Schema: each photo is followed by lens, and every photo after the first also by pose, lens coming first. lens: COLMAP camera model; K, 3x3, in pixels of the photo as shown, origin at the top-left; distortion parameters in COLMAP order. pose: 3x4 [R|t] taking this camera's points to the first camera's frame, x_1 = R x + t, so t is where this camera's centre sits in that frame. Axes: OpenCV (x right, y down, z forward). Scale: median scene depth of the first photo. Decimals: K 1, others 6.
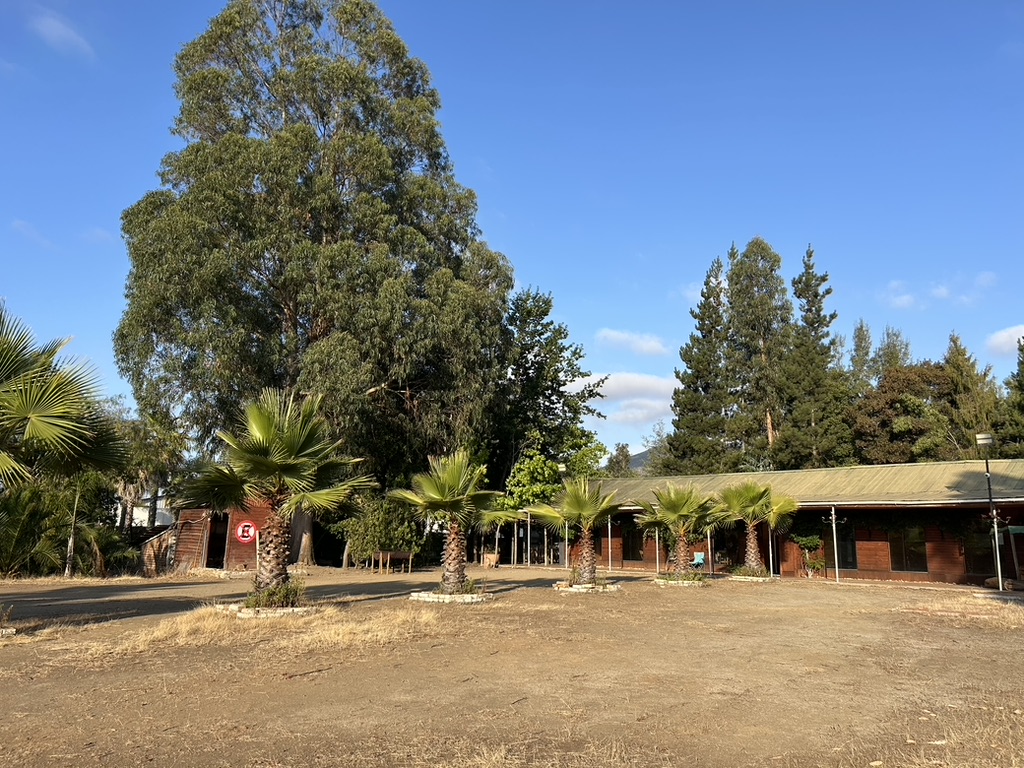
lens RADIAL K [[784.9, 0, 516.7], [0, 784.9, 382.3], [0, 0, 1]] dist [0.048543, -0.062132]
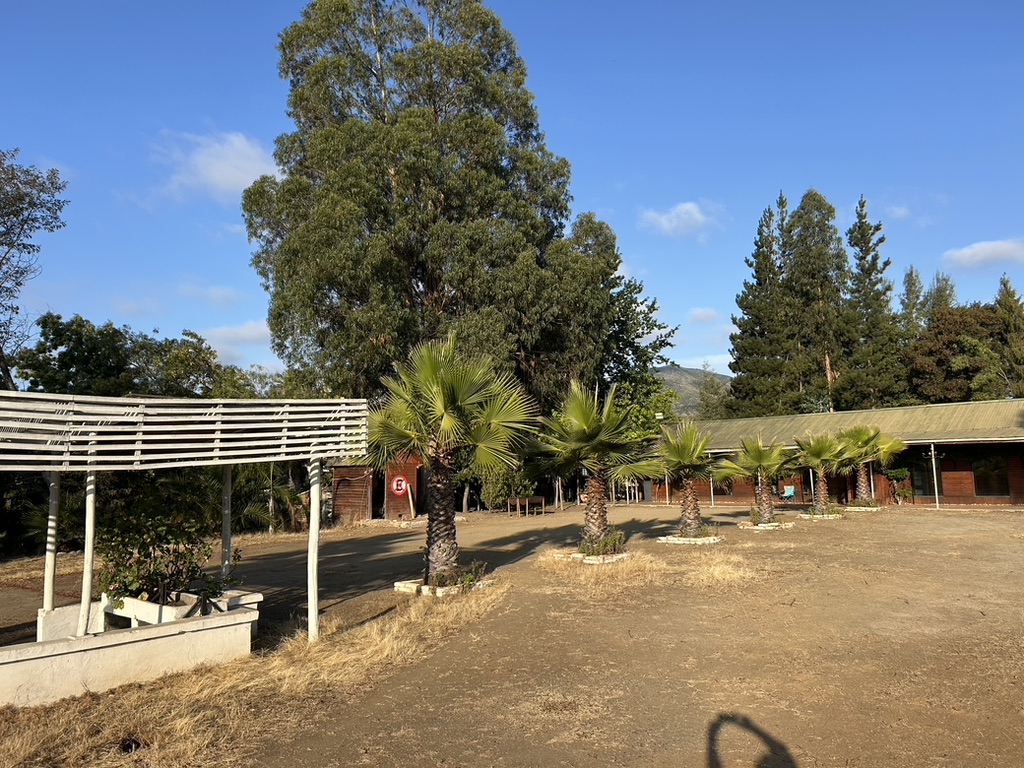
lens RADIAL K [[784.9, 0, 508.2], [0, 784.9, 385.6], [0, 0, 1]] dist [0.048543, -0.062132]
pose [[0.998821, -0.039711, 0.027938, -0.163265], [0.037051, 0.995249, 0.090039, -0.035871], [-0.031380, -0.088898, 0.995546, -0.079067]]
